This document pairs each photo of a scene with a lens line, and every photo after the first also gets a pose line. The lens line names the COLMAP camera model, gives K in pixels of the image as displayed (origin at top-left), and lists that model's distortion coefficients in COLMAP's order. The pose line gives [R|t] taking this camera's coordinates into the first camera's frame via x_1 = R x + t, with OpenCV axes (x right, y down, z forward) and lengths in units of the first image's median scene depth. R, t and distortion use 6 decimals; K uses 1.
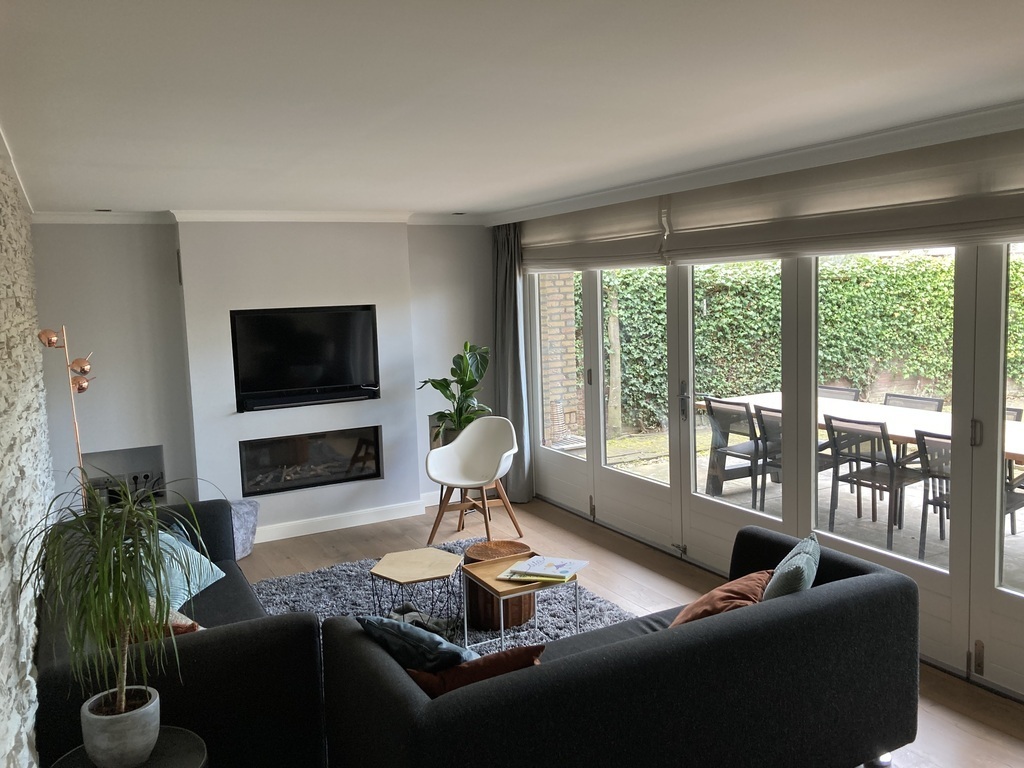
lens RADIAL K [[832.6, 0, 512.0], [0, 832.6, 384.0], [0, 0, 1]] dist [0.008590, -0.003303]
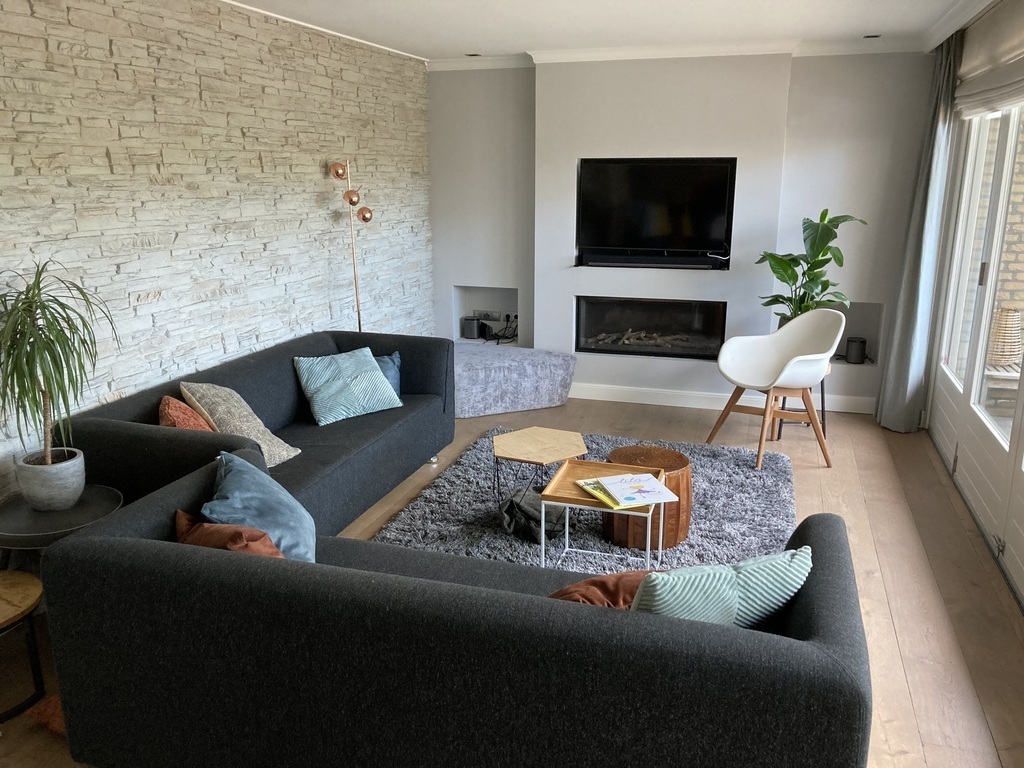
lens RADIAL K [[832.6, 0, 512.0], [0, 832.6, 384.0], [0, 0, 1]] dist [0.008590, -0.003303]
pose [[0.696918, 0.211869, -0.685140, 0.319277], [-0.106447, 0.975342, 0.193333, -0.011201], [0.709207, -0.061806, 0.702286, 0.245692]]
